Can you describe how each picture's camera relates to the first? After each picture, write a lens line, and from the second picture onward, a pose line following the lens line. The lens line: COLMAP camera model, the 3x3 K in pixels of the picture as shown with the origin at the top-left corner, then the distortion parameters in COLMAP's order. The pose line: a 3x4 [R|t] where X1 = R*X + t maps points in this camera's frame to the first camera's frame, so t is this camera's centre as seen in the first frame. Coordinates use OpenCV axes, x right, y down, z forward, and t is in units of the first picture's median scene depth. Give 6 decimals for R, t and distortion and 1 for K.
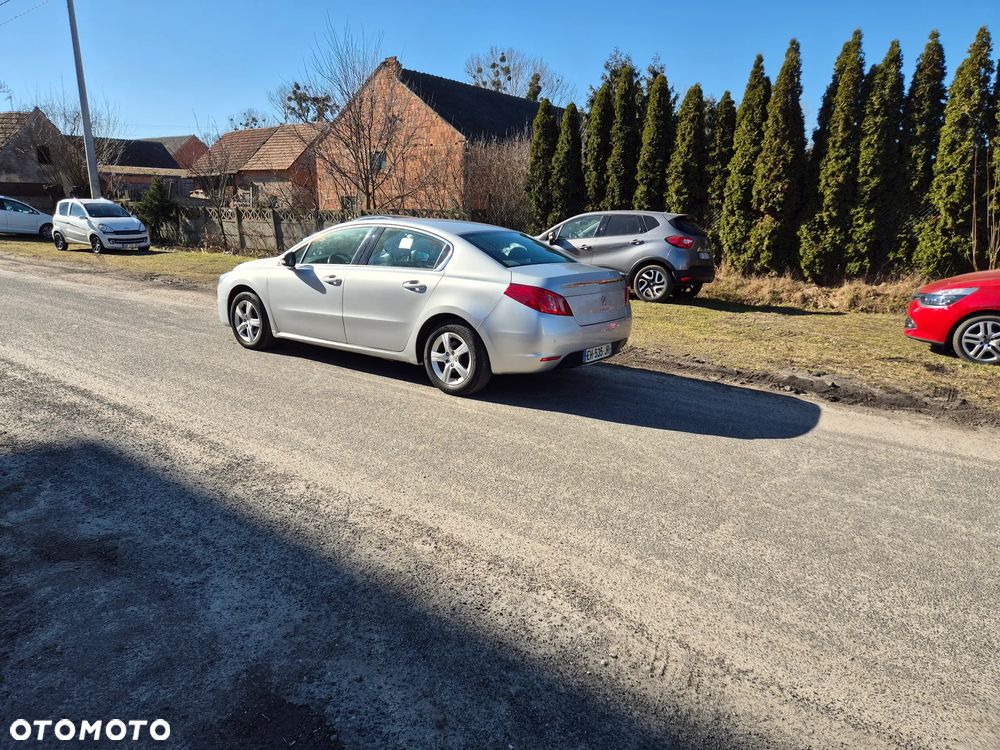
lens RADIAL K [[653.4, 0, 489.5], [0, 653.4, 378.4], [0, 0, 1]] dist [0.066022, -0.045561]
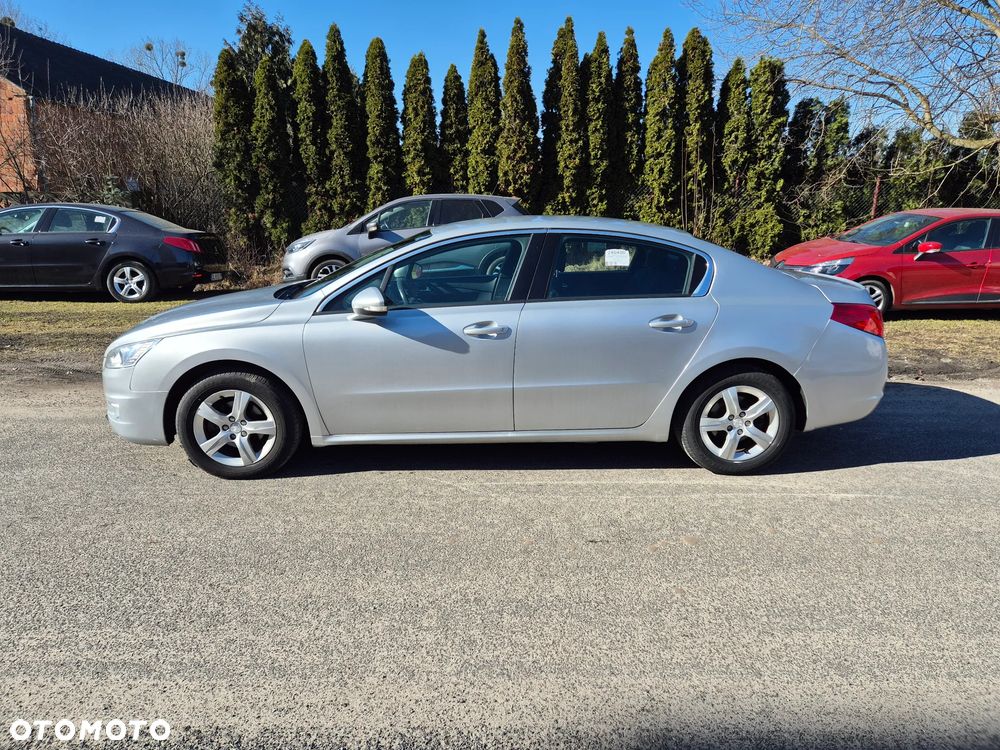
lens RADIAL K [[662.6, 0, 494.1], [0, 662.6, 373.5], [0, 0, 1]] dist [0.072370, -0.056556]
pose [[0.789485, -0.176480, 0.587851, -0.257026], [0.164242, 0.983587, 0.074707, -0.068331], [-0.591387, 0.037570, 0.805512, 0.233030]]
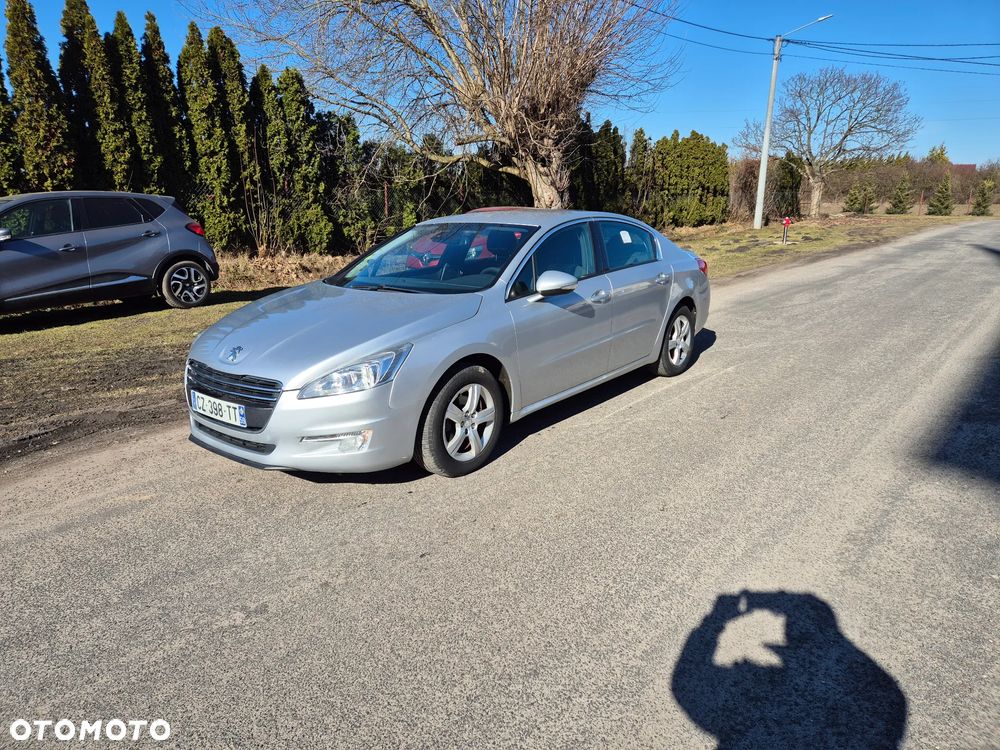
lens RADIAL K [[662.6, 0, 495.5], [0, 662.6, 379.2], [0, 0, 1]] dist [0.072370, -0.056556]
pose [[0.045354, -0.282349, 0.958239, -0.436117], [0.248243, 0.932323, 0.262963, -0.127645], [-0.967636, 0.225949, 0.112376, 0.462495]]
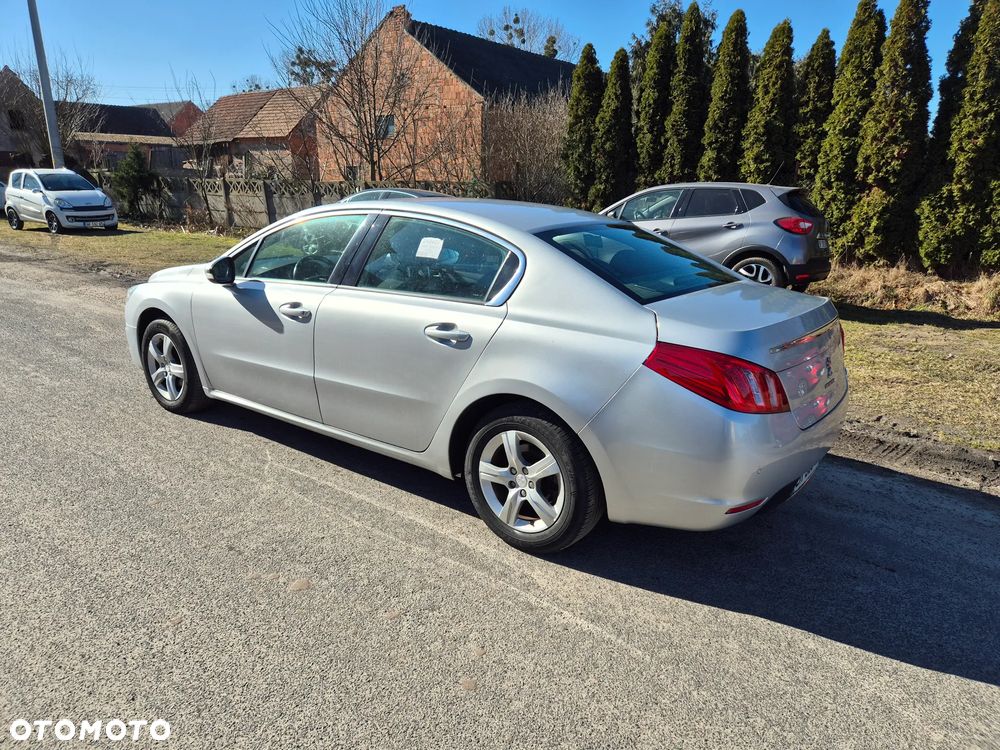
lens RADIAL K [[662.6, 0, 493.9], [0, 662.6, 382.3], [0, 0, 1]] dist [0.072370, -0.056556]
pose [[0.999955, 0.003051, -0.008992, -0.029507], [-0.002679, 0.999153, 0.041060, -0.050170], [0.009109, -0.041034, 0.999116, 0.193066]]
